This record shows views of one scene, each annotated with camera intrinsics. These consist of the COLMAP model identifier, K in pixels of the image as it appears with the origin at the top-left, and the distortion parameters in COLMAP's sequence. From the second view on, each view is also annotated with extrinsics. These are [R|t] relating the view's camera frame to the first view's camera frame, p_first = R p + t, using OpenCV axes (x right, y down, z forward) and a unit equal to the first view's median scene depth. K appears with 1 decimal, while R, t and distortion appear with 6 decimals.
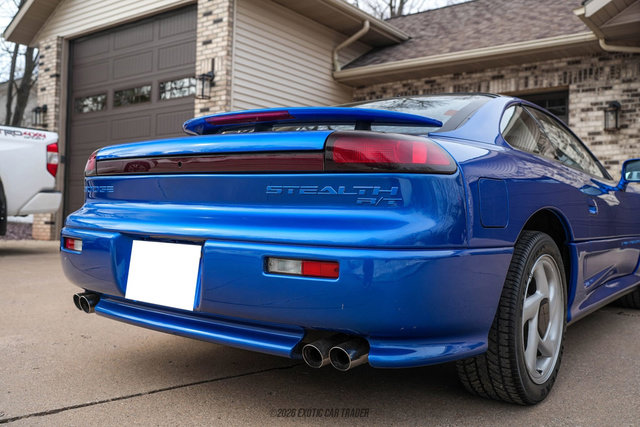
lens RADIAL K [[615.4, 0, 320.0], [0, 615.4, 213.5], [0, 0, 1]] dist [0.003983, -0.001503]
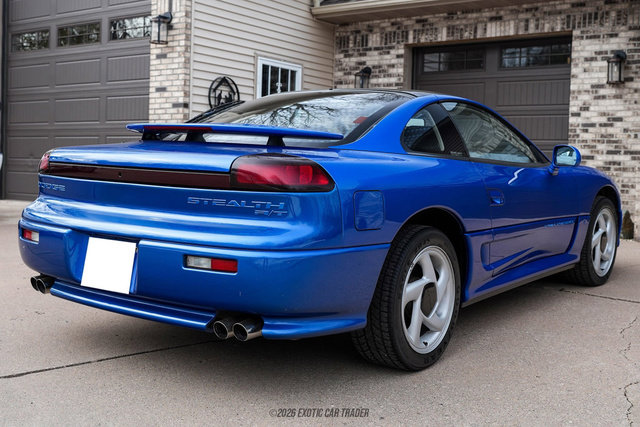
lens RADIAL K [[763.2, 0, 322.4], [0, 763.2, 200.2], [0, 0, 1]] dist [0.012145, -0.000076]
pose [[0.999942, 0.003421, 0.010197, 0.034805], [-0.003992, 0.998396, 0.056476, -0.025720], [-0.009987, -0.056514, 0.998352, -0.114135]]
